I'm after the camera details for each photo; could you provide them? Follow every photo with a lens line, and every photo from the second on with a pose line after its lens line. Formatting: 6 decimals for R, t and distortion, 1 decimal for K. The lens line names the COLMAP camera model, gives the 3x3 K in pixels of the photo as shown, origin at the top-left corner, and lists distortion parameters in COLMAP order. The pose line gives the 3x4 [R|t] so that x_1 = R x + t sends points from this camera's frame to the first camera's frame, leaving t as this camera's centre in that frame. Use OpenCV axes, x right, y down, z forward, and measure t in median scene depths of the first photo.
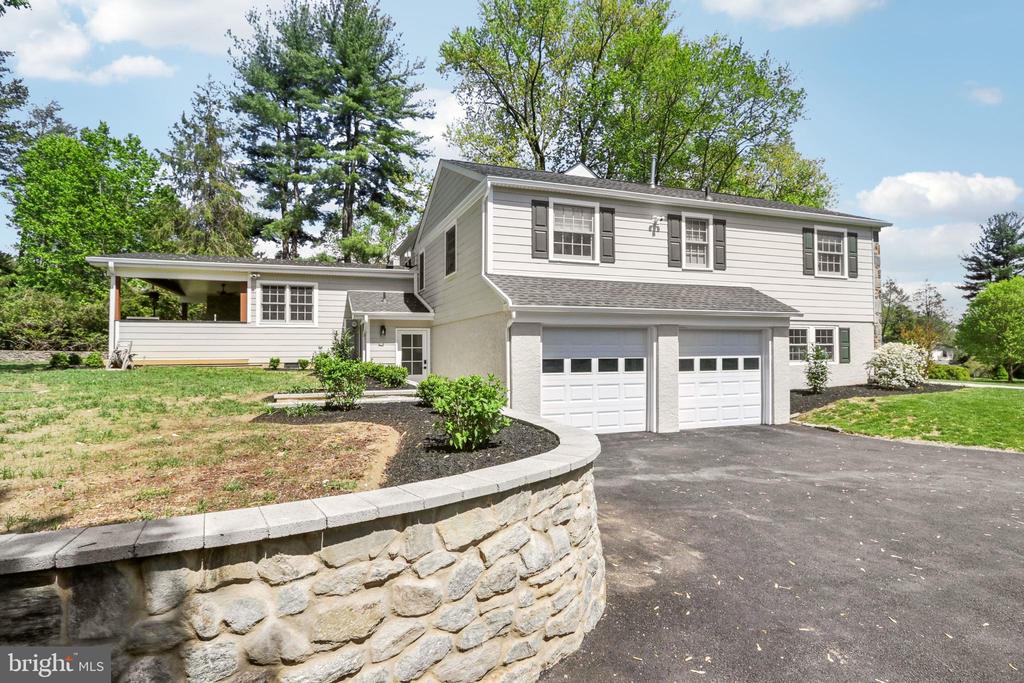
lens RADIAL K [[530.9, 0, 512.0], [0, 530.9, 341.5], [0, 0, 1]] dist [0.003841, 0.000868]
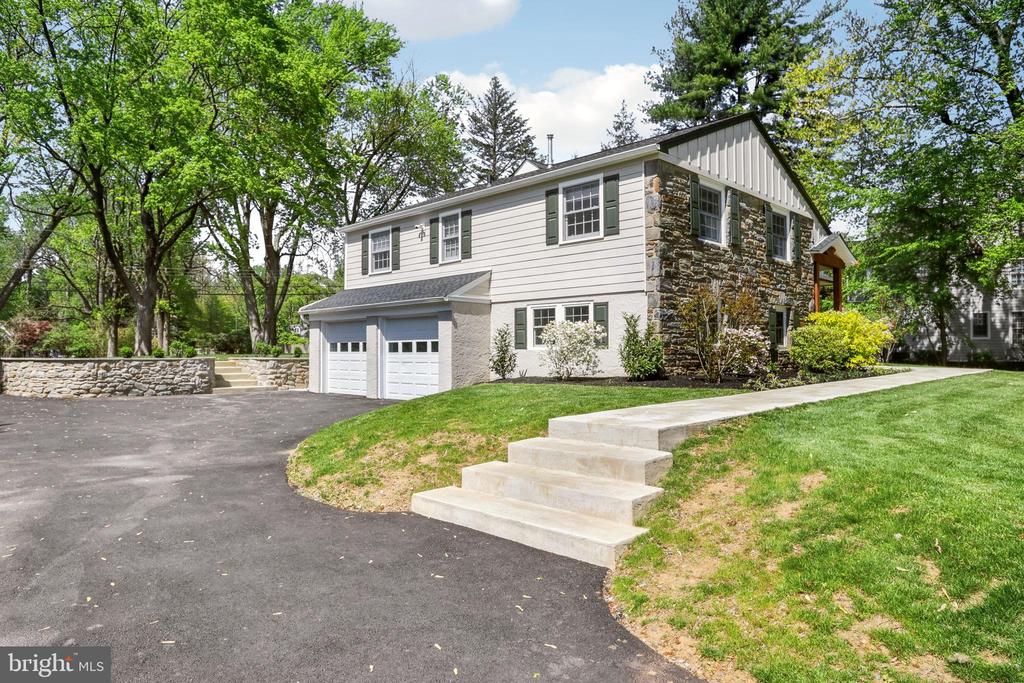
lens RADIAL K [[638.4, 0, 512.0], [0, 638.4, 341.5], [0, 0, 1]] dist [-0.006963, -0.000647]
pose [[0.409160, 0.000504, -0.912463, 1.600830], [0.035849, 0.999219, 0.016627, 0.012989], [0.911758, -0.039514, 0.408822, 0.556867]]
